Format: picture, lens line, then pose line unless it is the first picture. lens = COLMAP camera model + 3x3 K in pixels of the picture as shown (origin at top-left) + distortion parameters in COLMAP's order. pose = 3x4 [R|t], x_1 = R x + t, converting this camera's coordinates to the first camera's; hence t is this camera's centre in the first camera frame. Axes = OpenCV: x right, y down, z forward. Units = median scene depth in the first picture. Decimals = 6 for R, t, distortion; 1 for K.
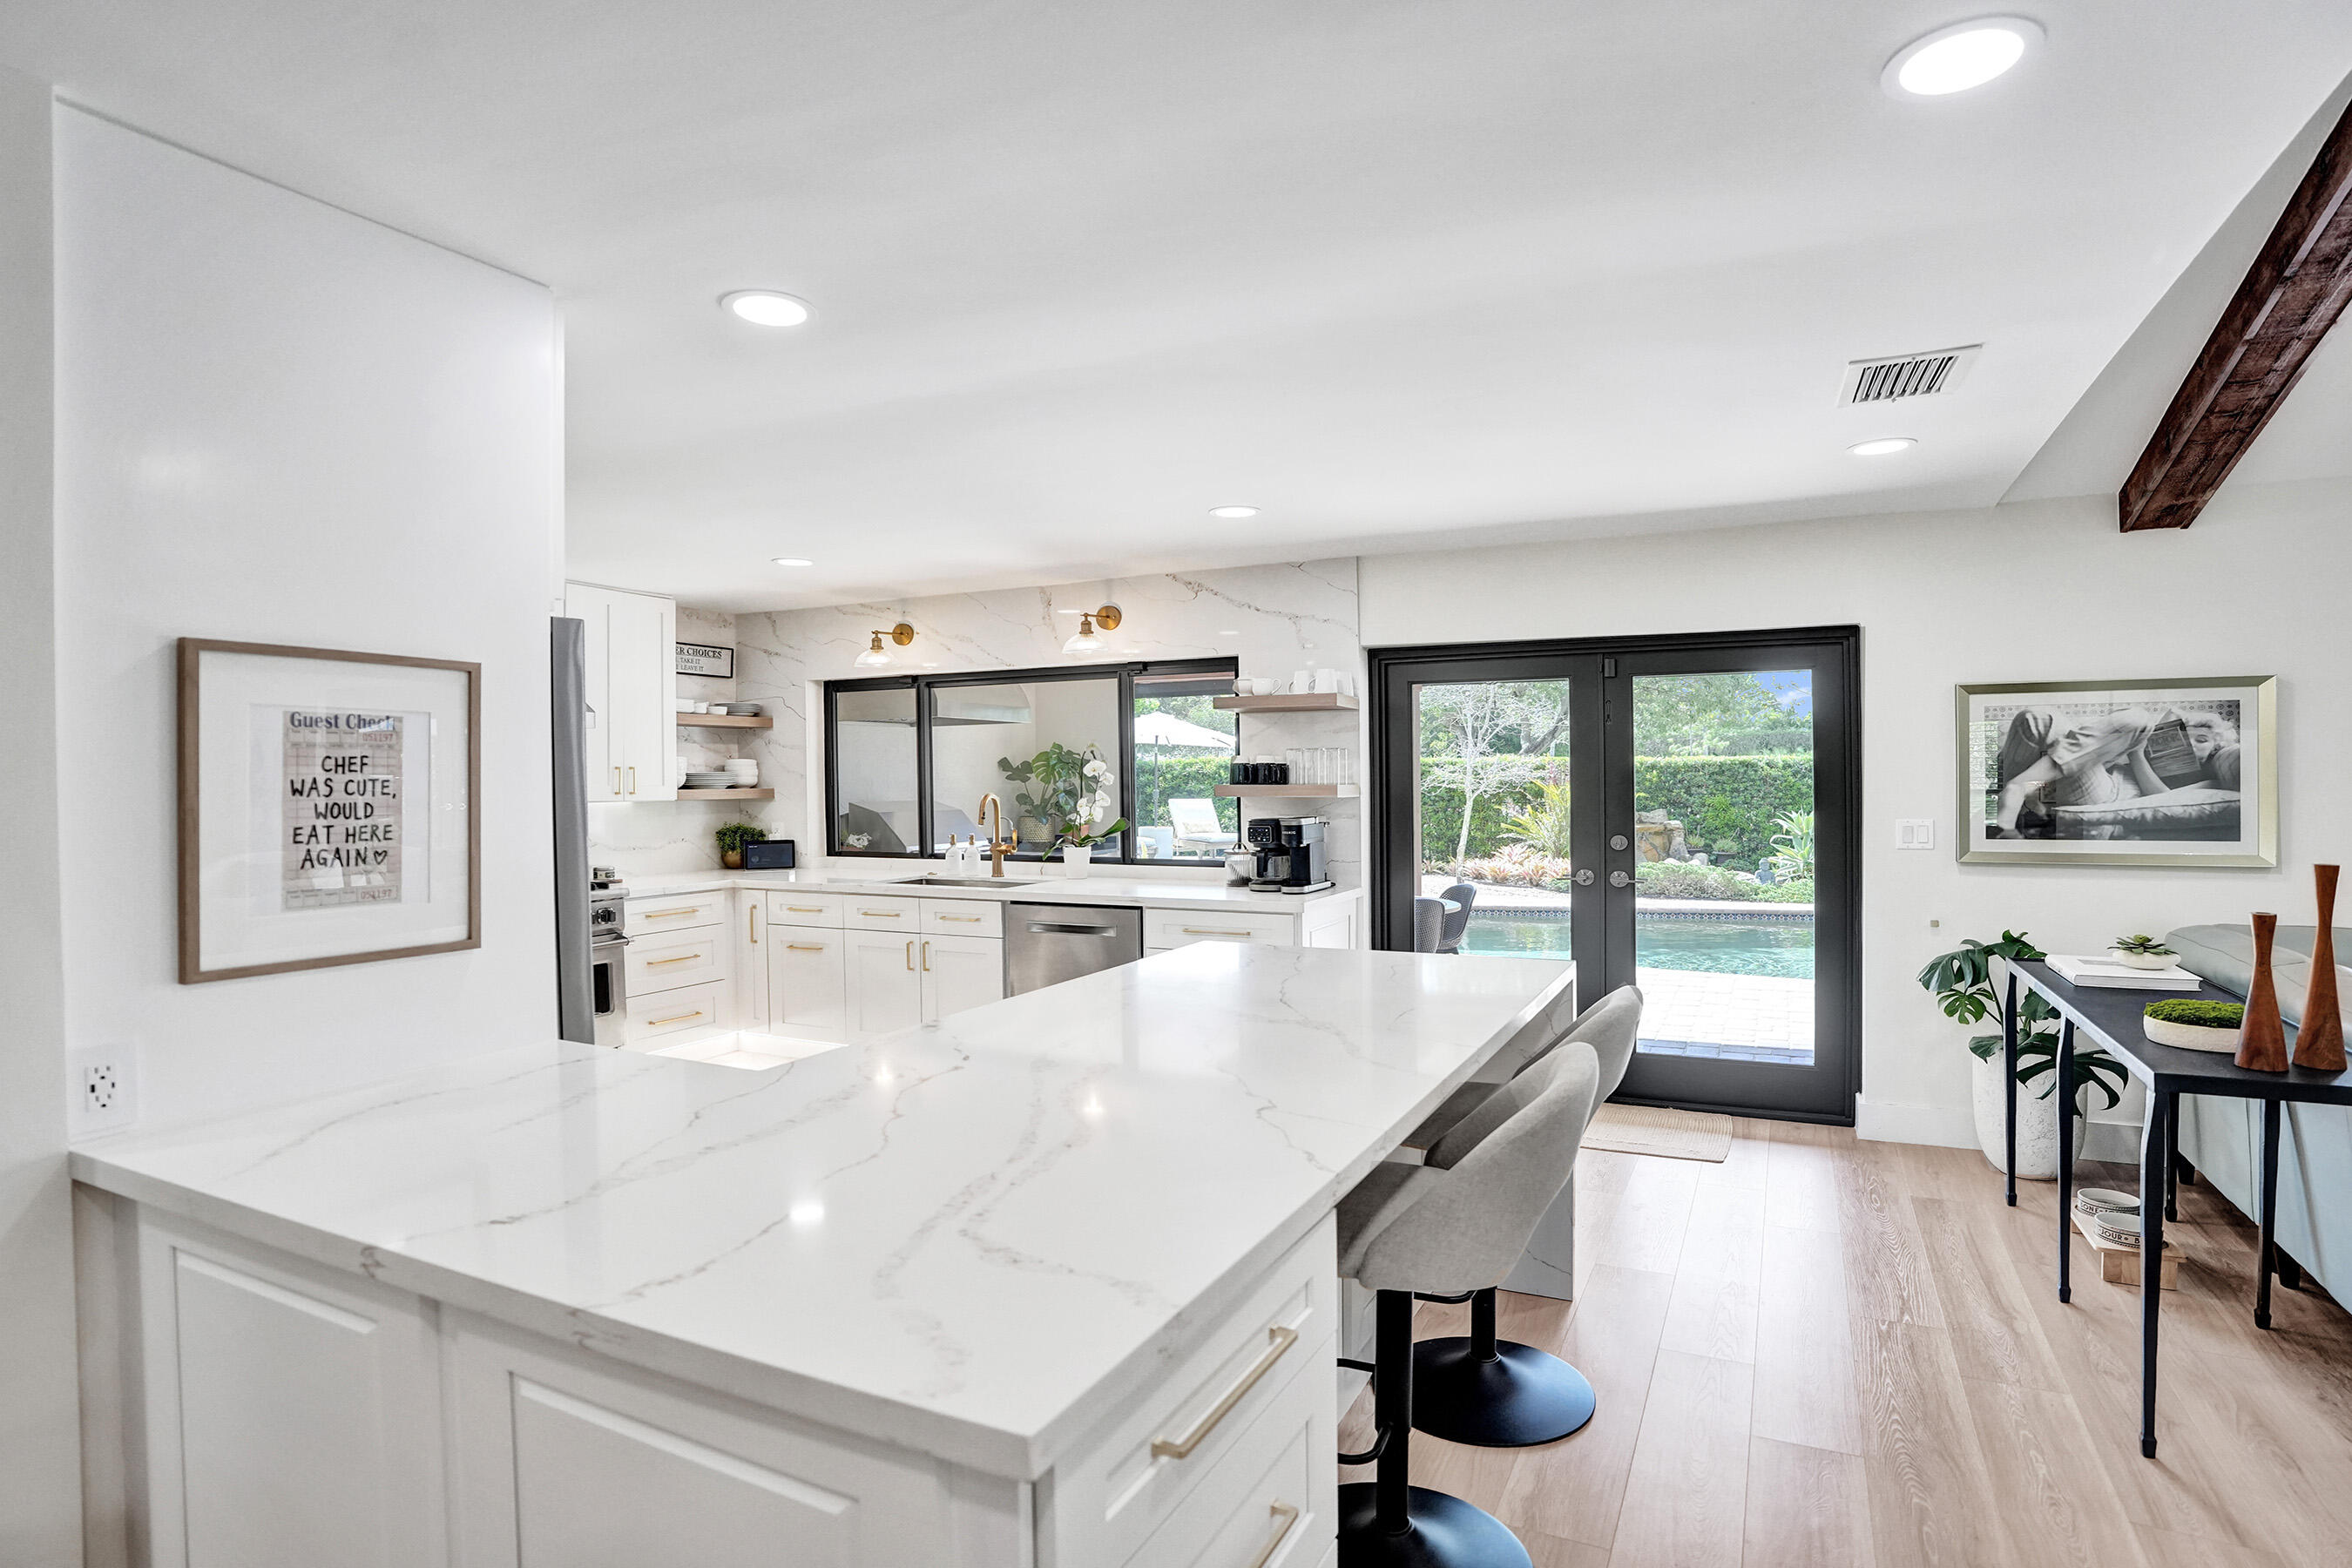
lens RADIAL K [[1231.5, 0, 1175.2], [0, 1231.5, 798.3], [0, 0, 1]] dist [-0.054652, 0.017229]
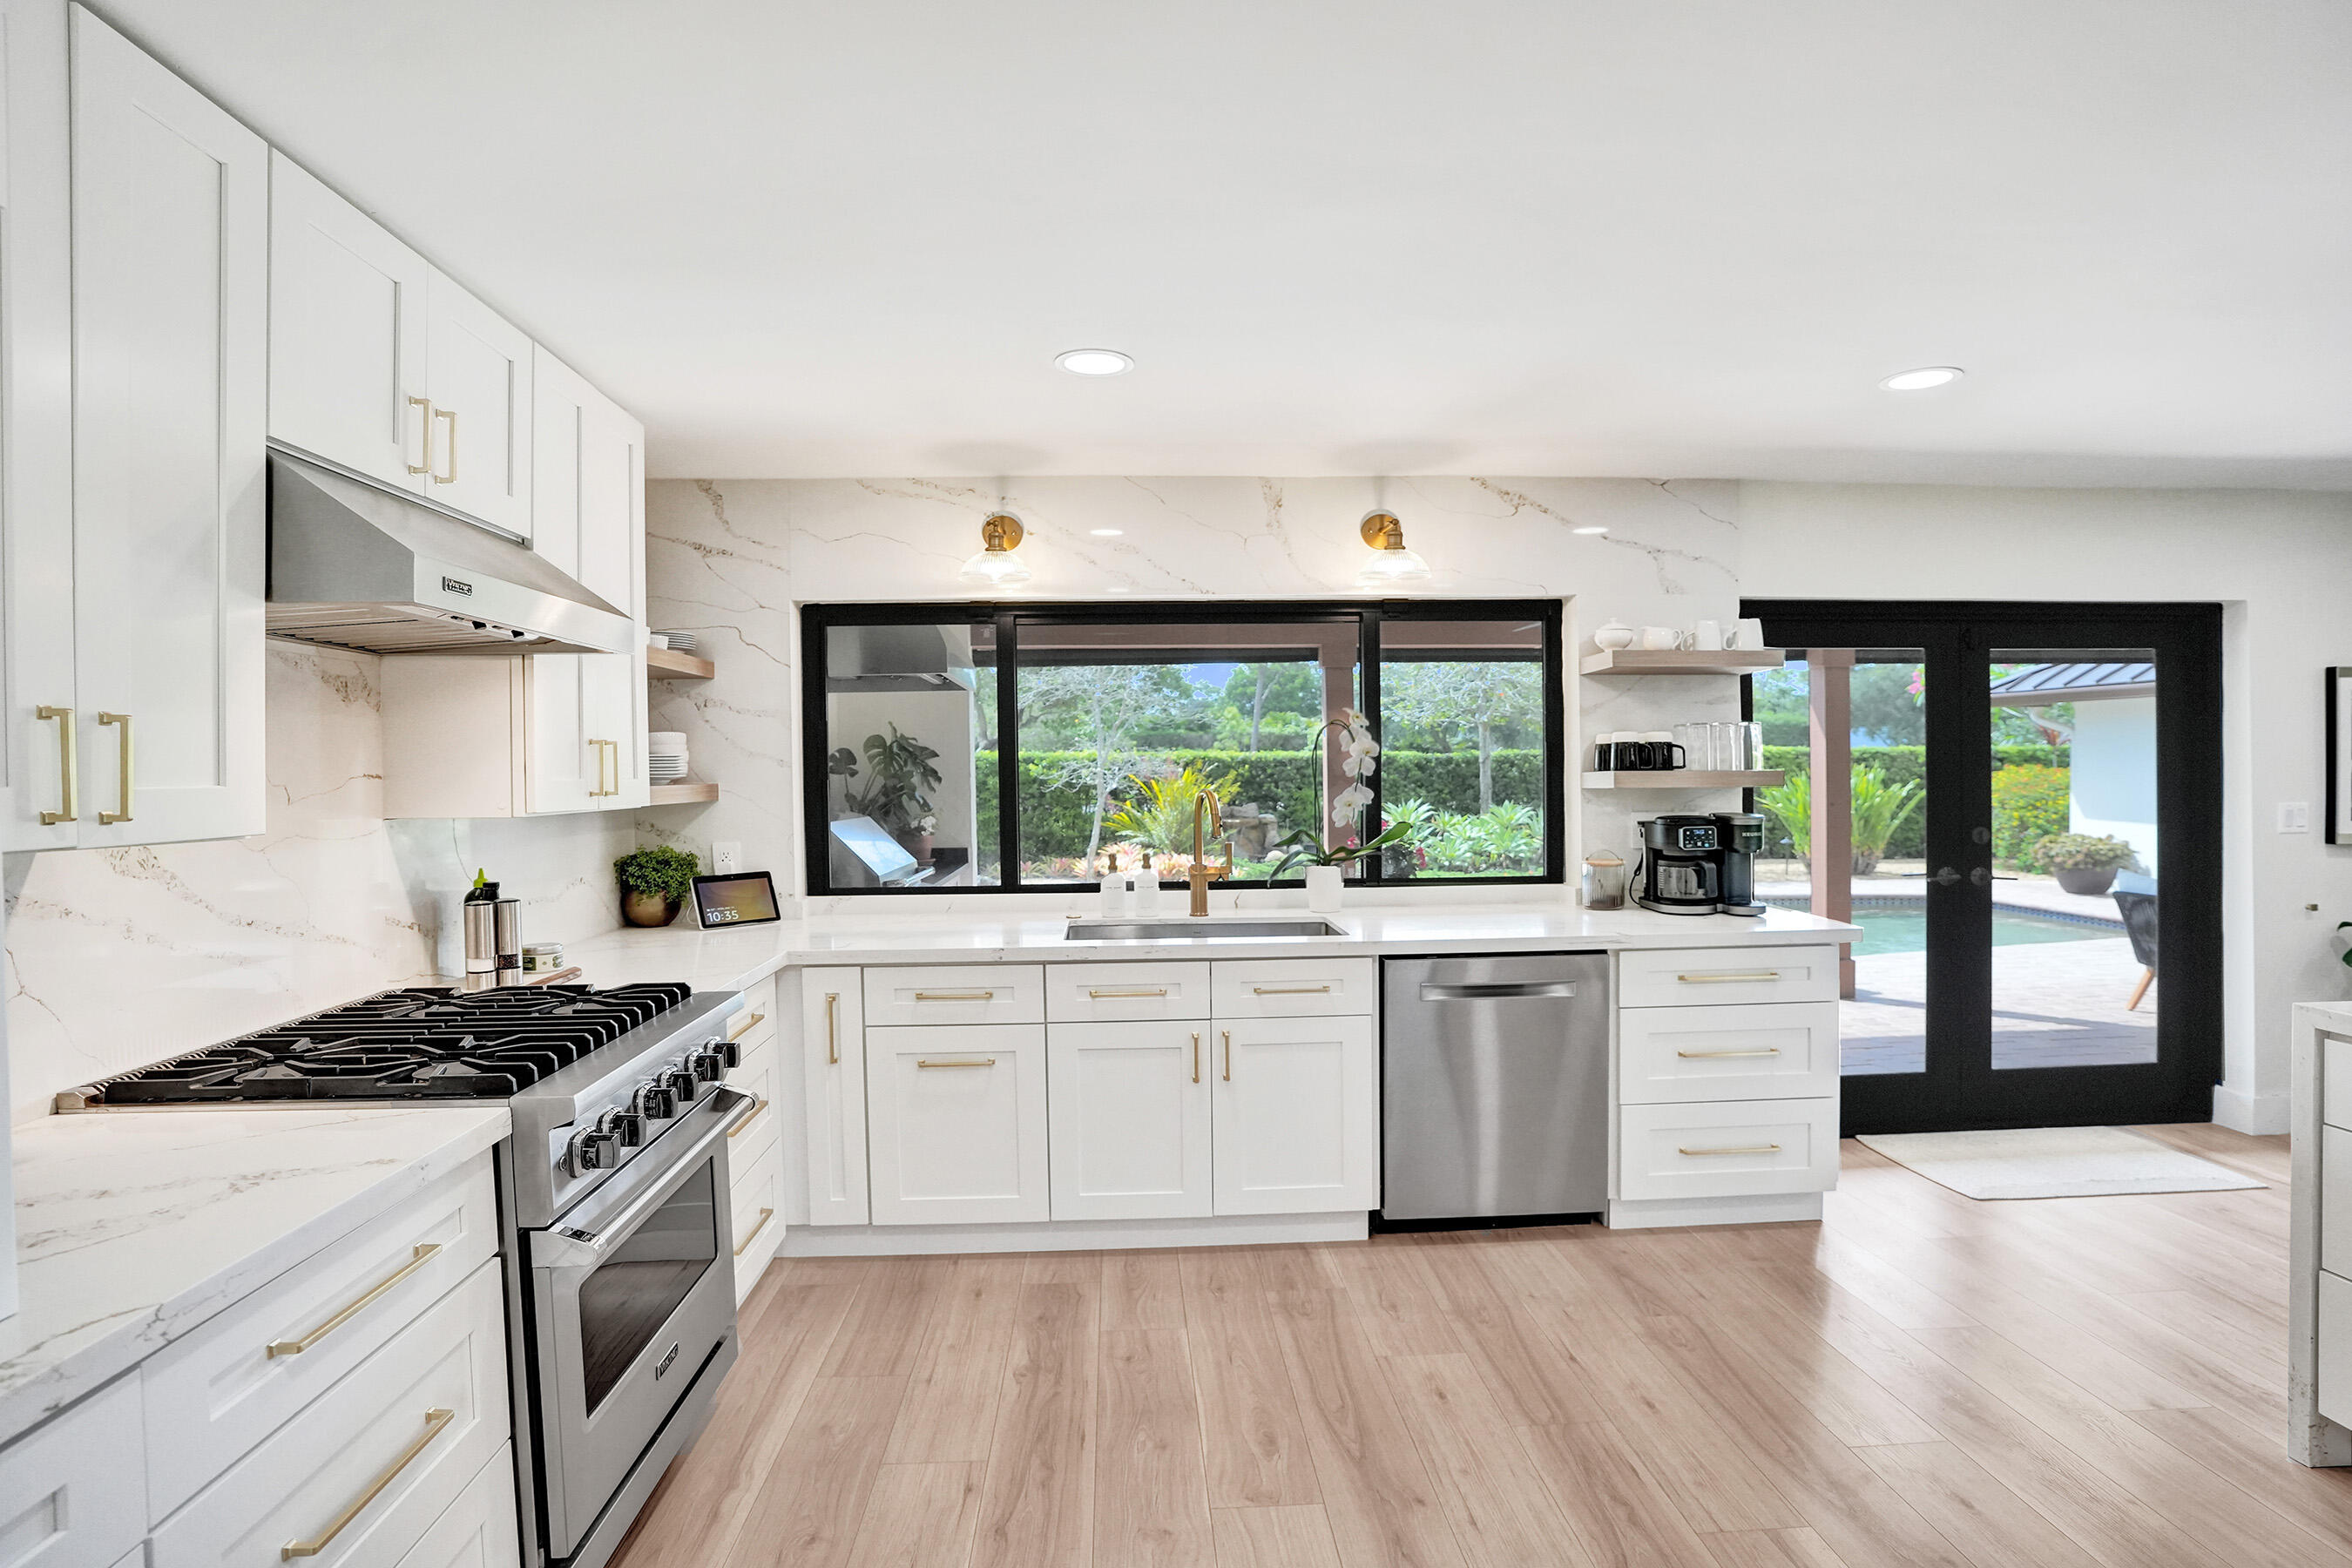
lens RADIAL K [[1231.5, 0, 1187.1], [0, 1231.5, 802.9], [0, 0, 1]] dist [-0.054652, 0.017229]
pose [[0.866701, -0.014387, 0.498621, -0.483955], [0.011840, 0.999896, 0.008270, -0.001508], [-0.498688, -0.001263, 0.866781, 0.446005]]
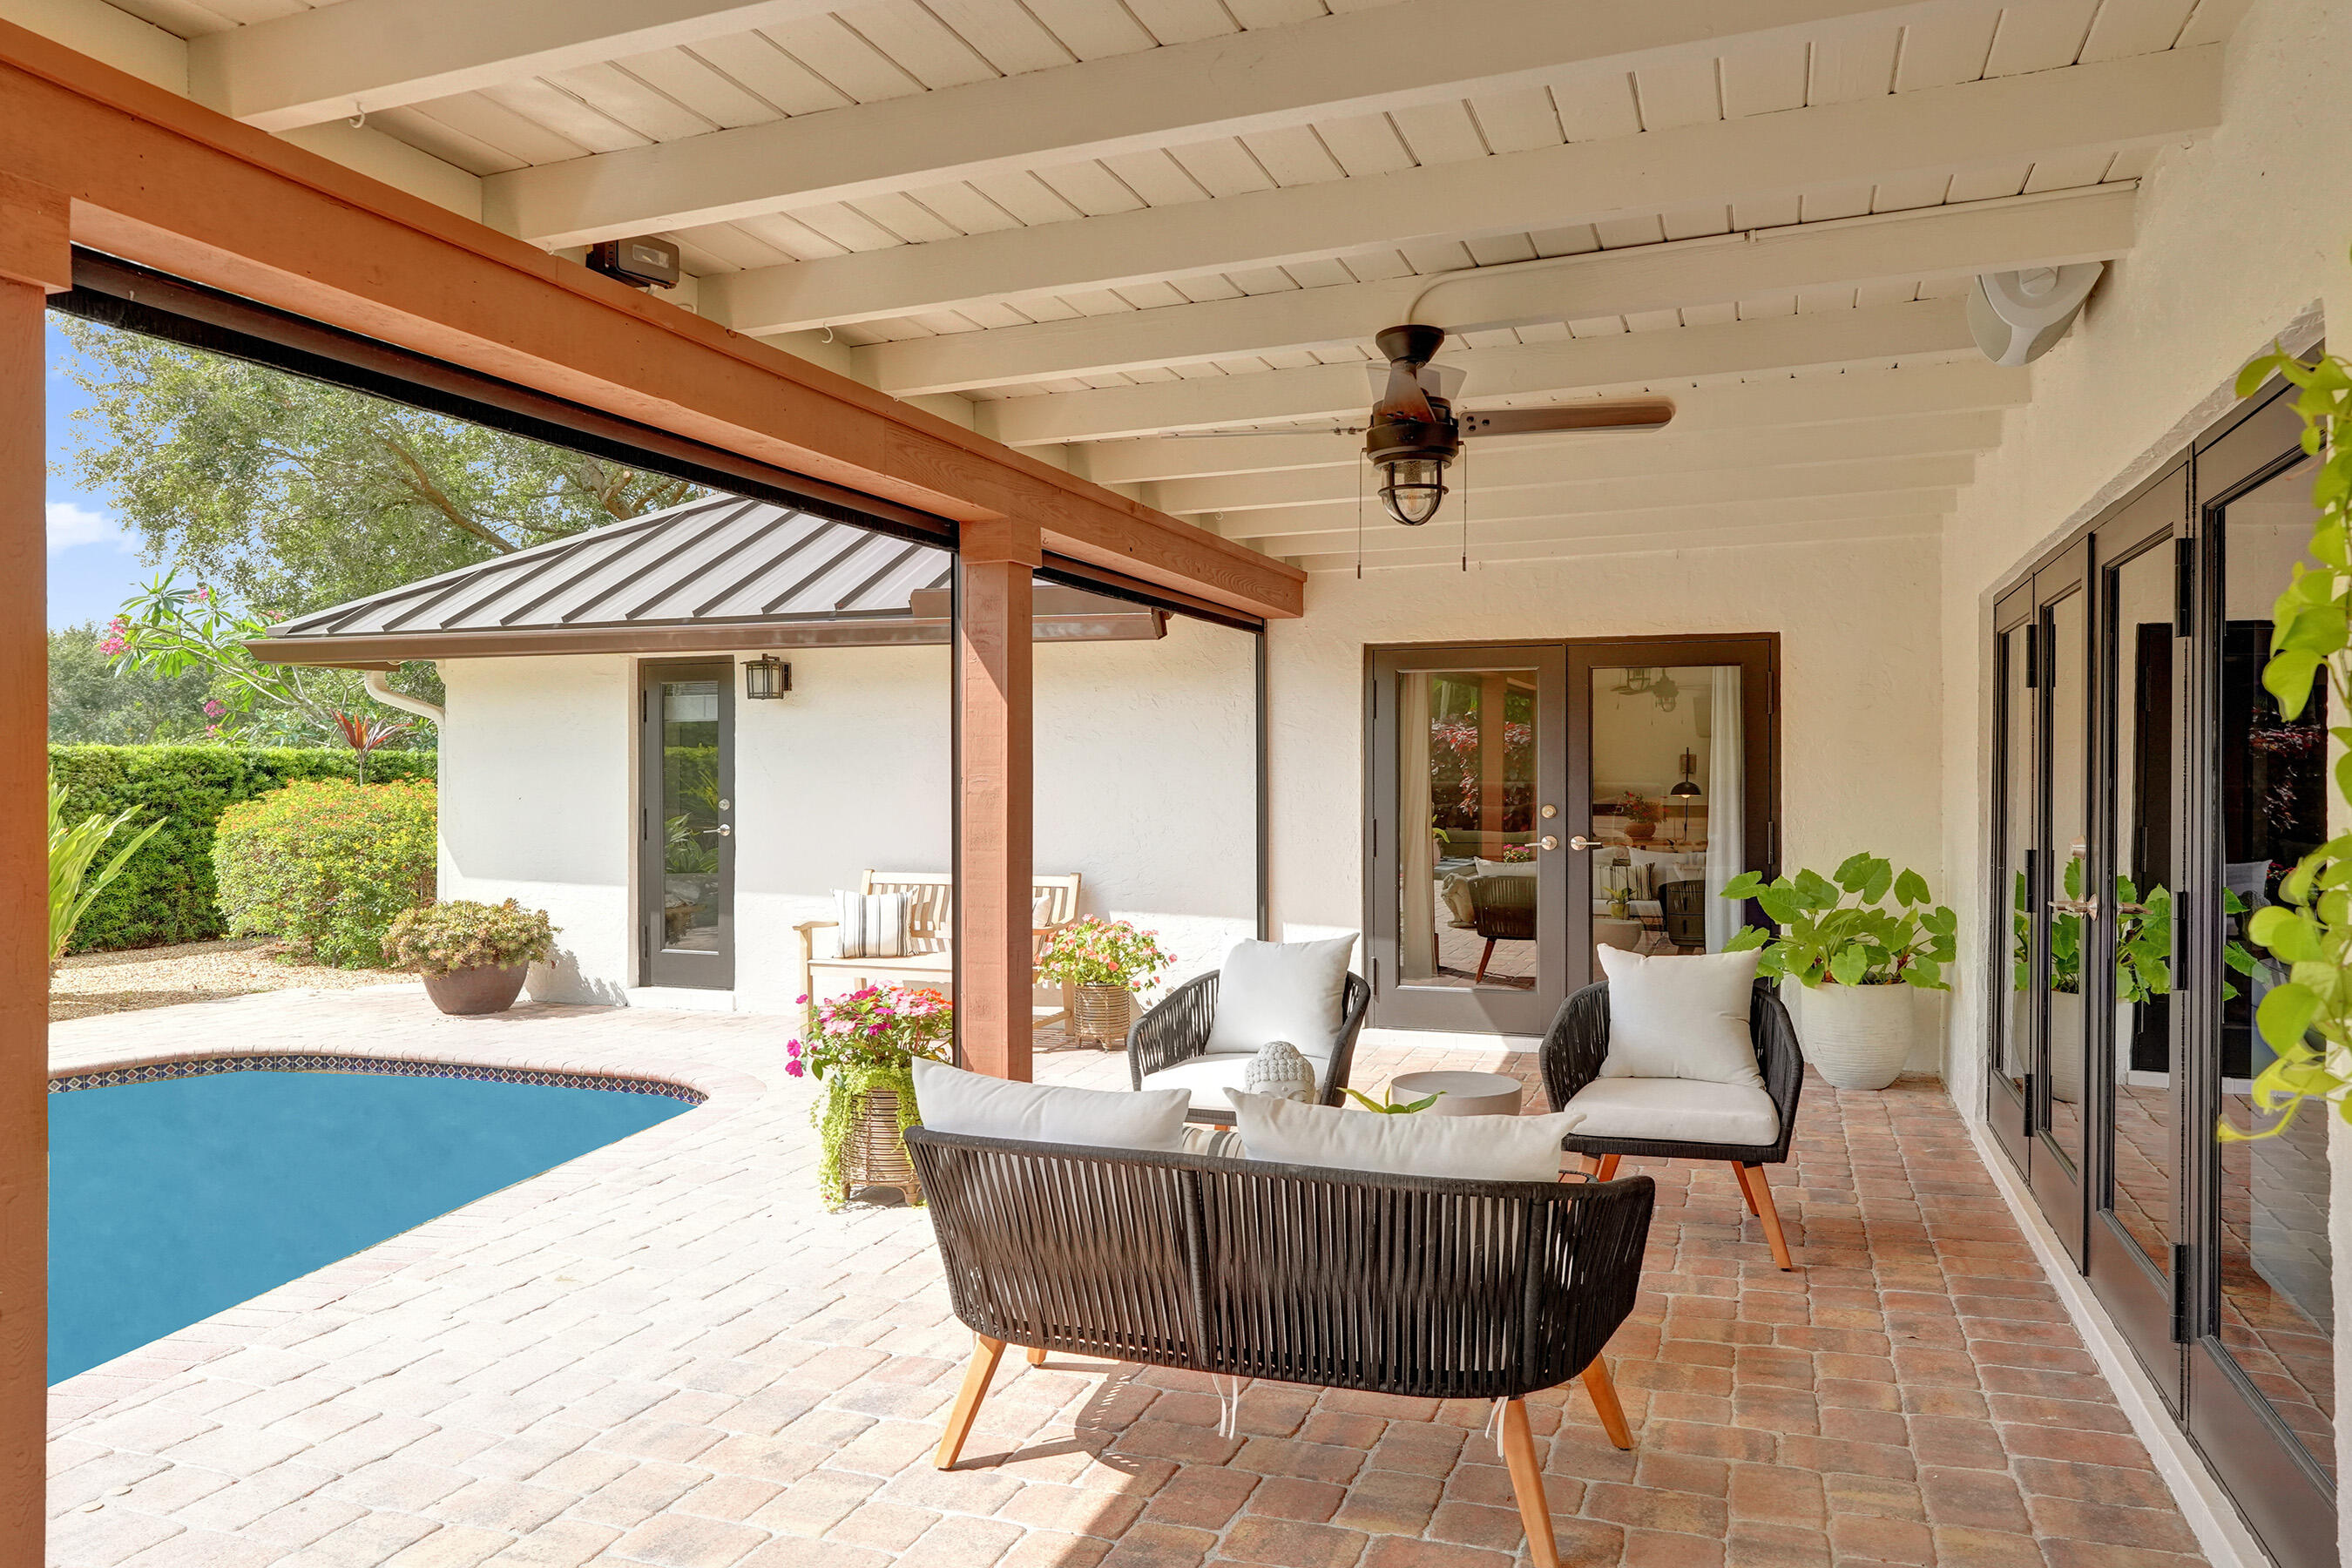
lens RADIAL K [[1637.7, 0, 1177.7], [0, 1637.7, 784.8], [0, 0, 1]] dist [0.016334, 0.002986]
pose [[-0.080904, 0.006475, 0.996701, 0.344929], [0.019828, 0.999791, -0.004886, -0.002239], [-0.996525, 0.019368, -0.081015, 0.966291]]
